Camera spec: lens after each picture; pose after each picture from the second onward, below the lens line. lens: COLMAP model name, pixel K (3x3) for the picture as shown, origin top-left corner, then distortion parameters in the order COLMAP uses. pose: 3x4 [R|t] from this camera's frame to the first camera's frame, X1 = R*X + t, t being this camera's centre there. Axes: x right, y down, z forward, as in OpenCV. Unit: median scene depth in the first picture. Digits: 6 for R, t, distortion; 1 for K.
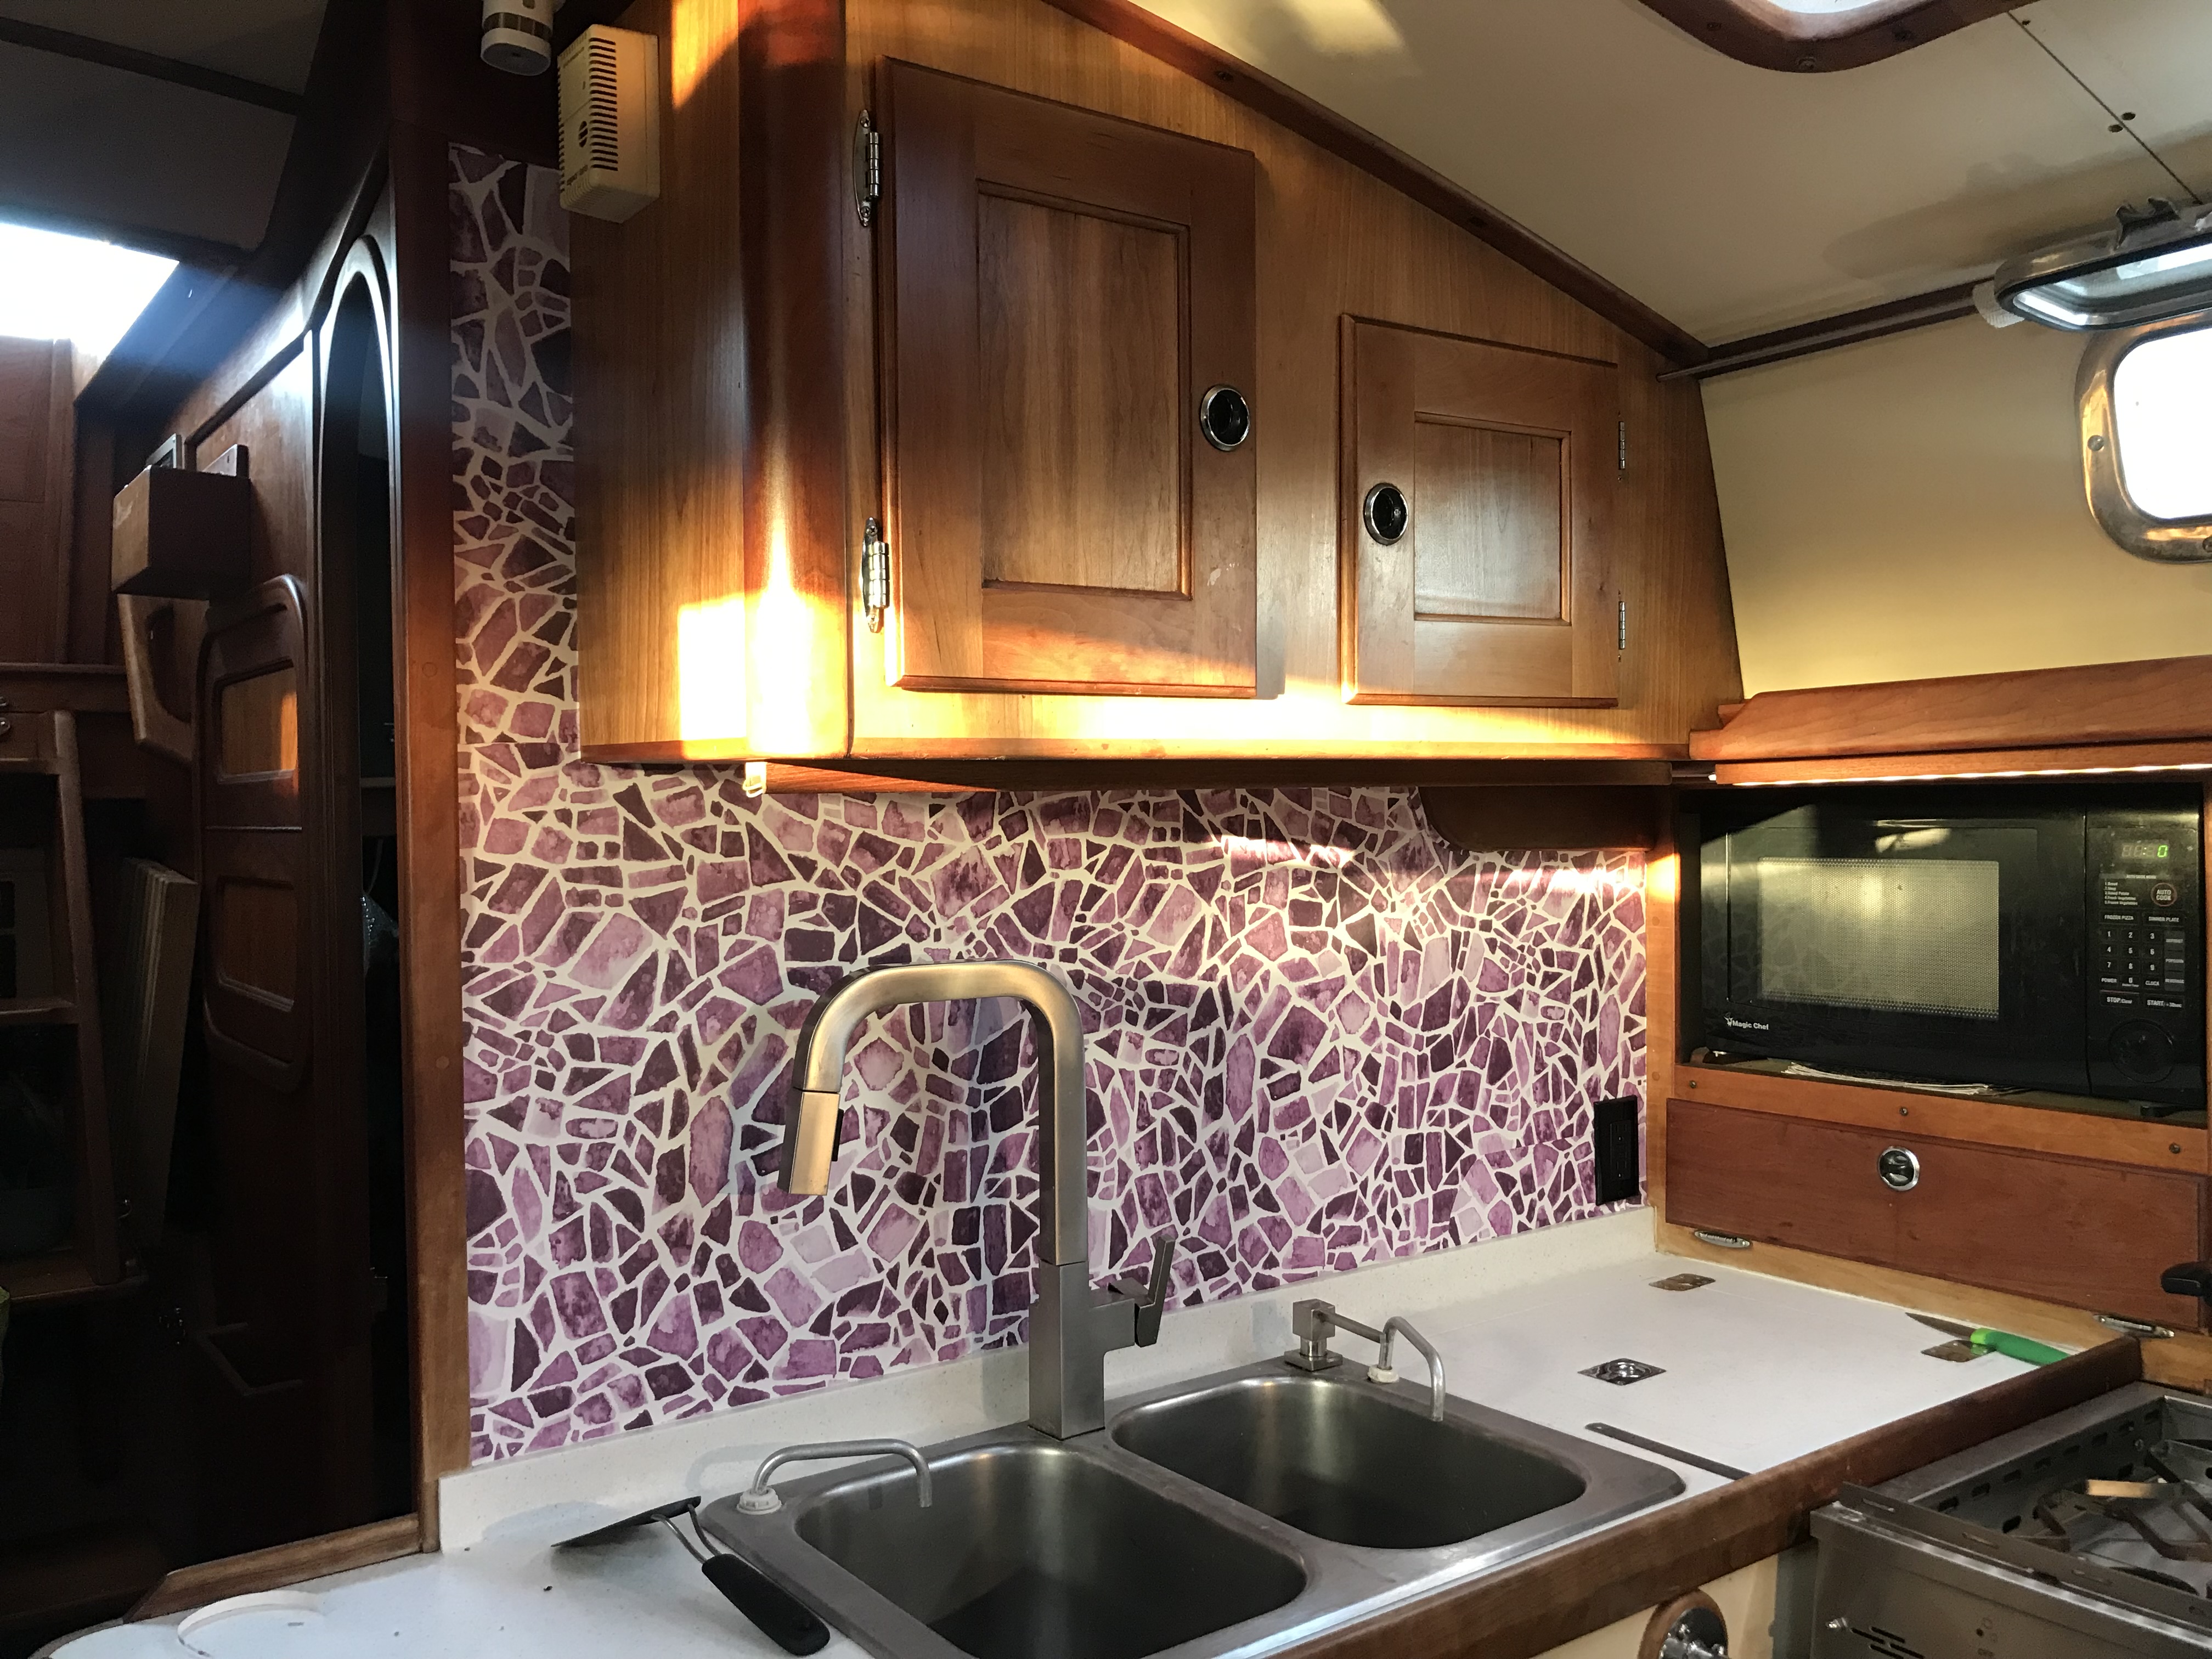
lens RADIAL K [[1832.6, 0, 1098.2], [0, 1832.6, 844.9], [0, 0, 1]] dist [0.030306, -0.015294]
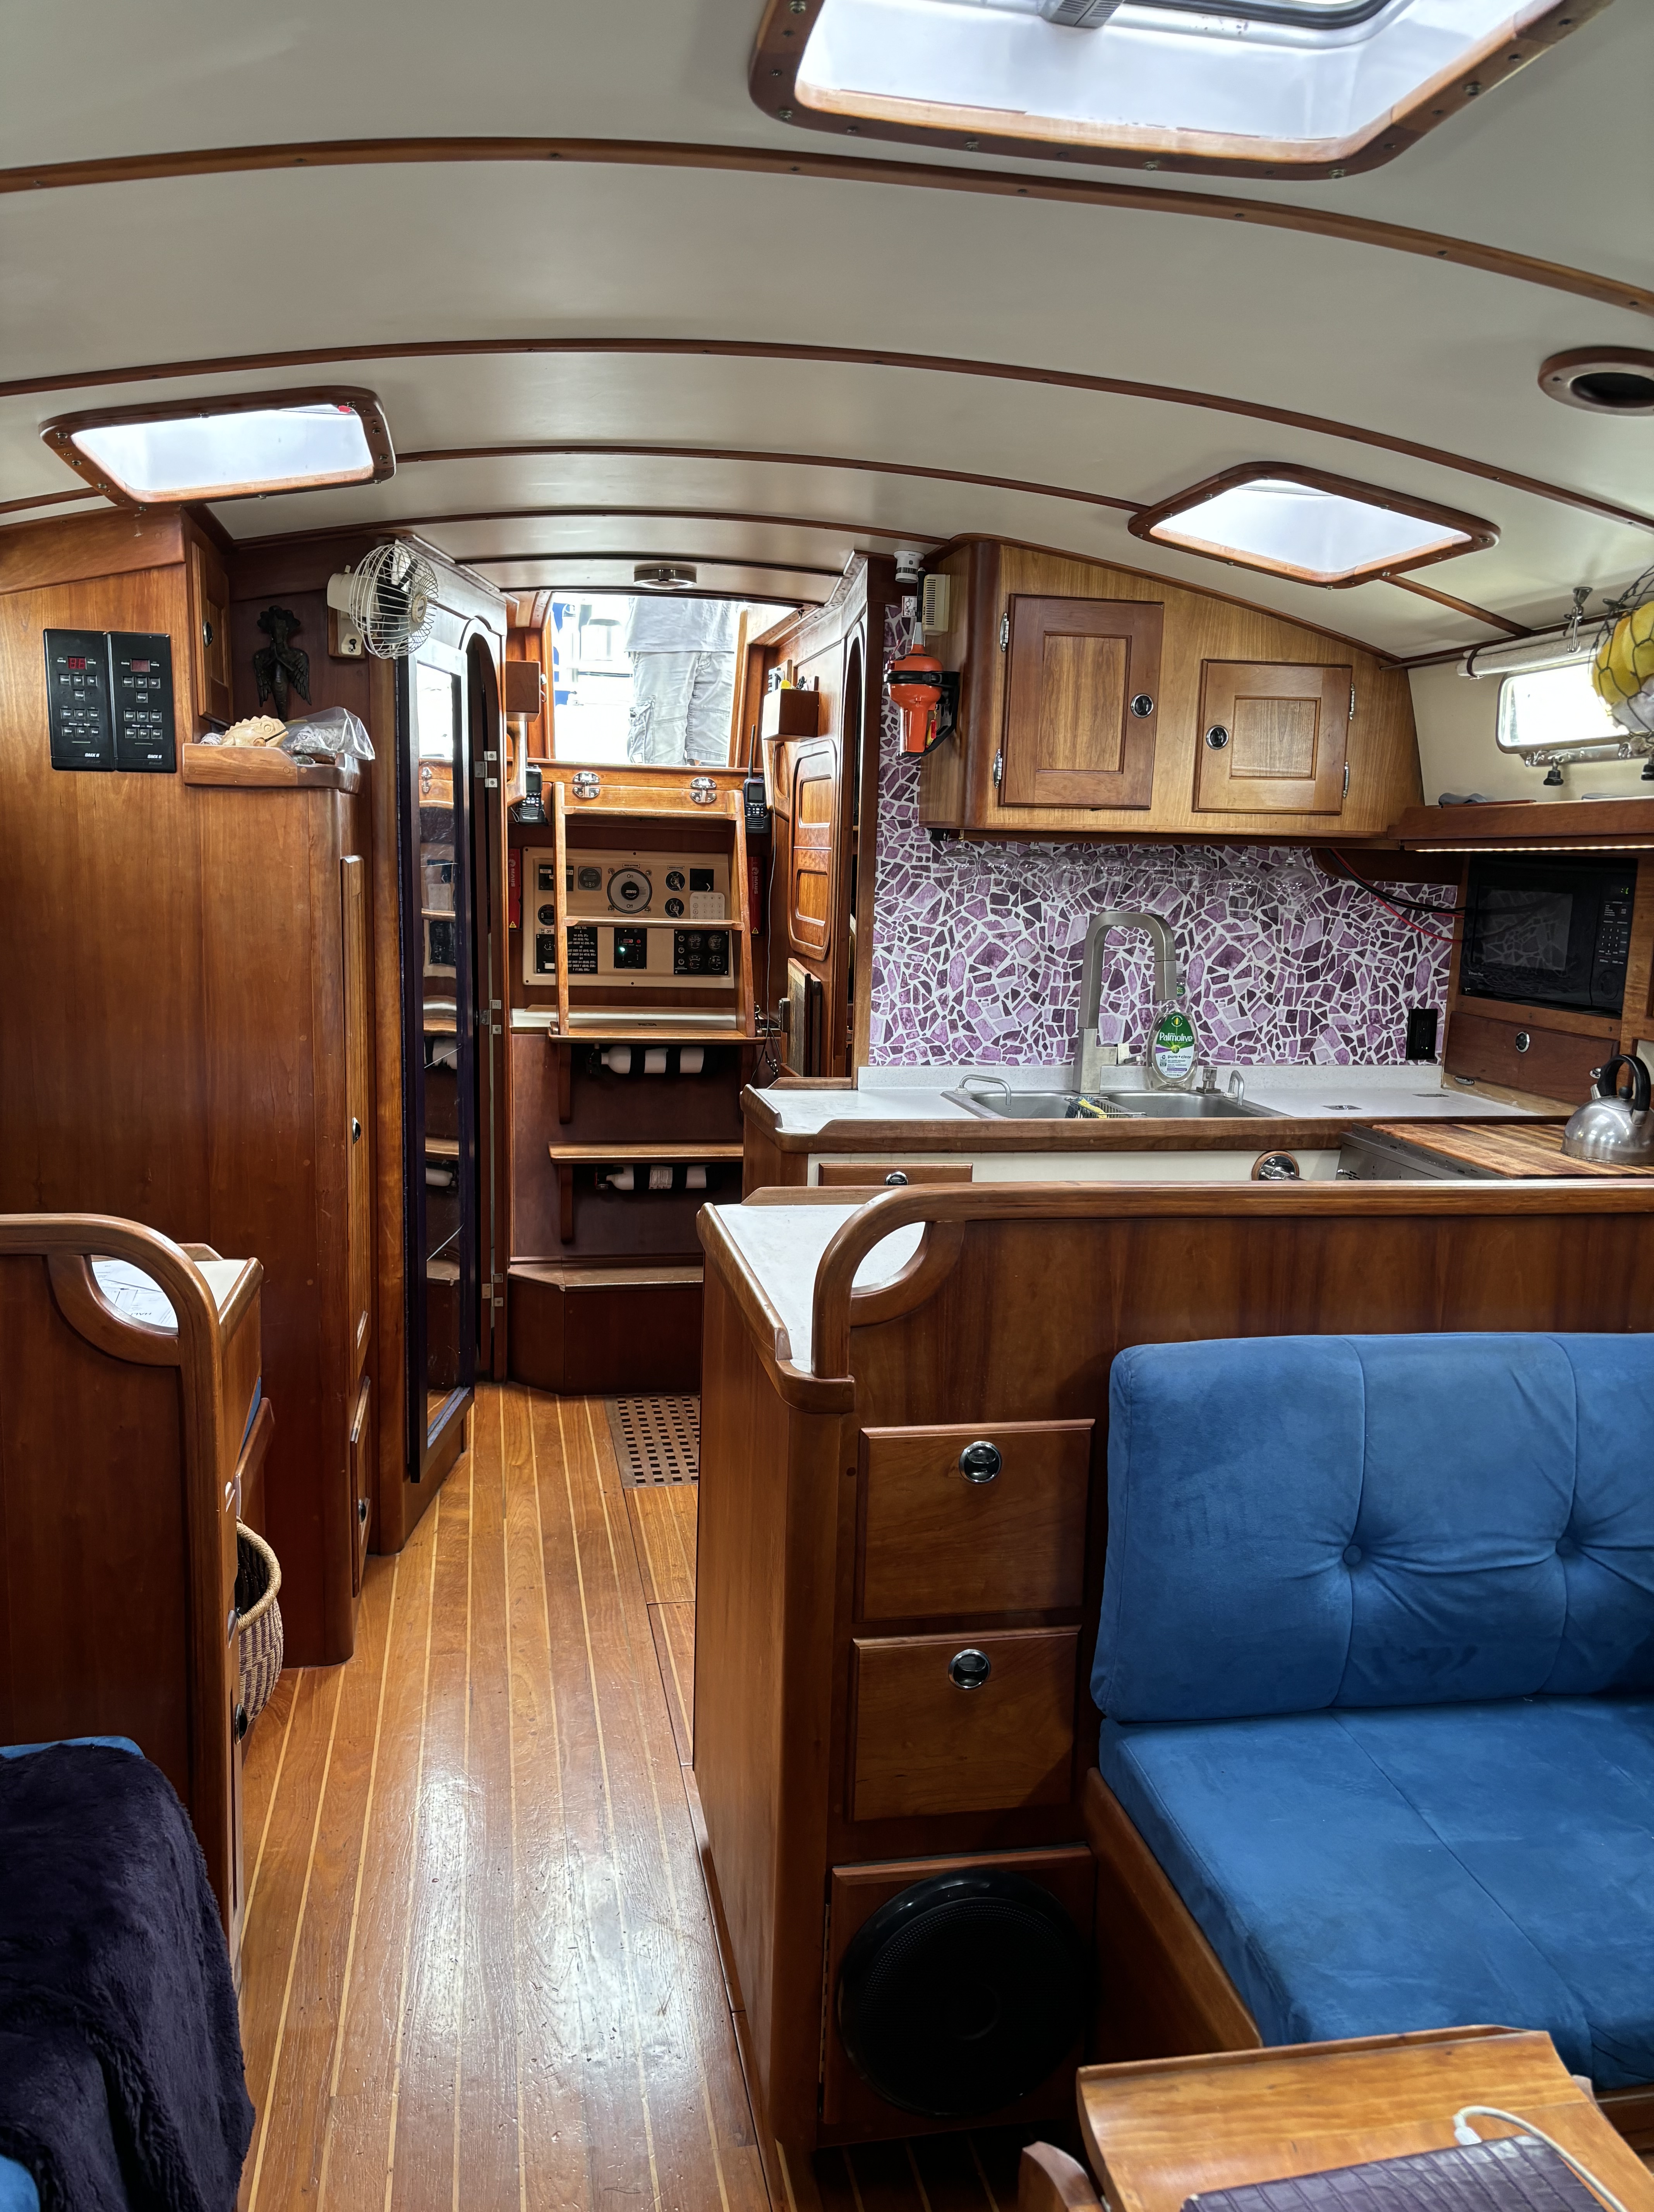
lens RADIAL K [[1688.0, 0, 814.6], [0, 1688.0, 1119.8], [0, 0, 1]] dist [0.023812, -0.014679]
pose [[0.907329, 0.101863, -0.407895, 0.610291], [-0.044659, 0.988067, 0.147407, 0.021705], [0.418043, -0.115531, 0.901051, -1.309299]]
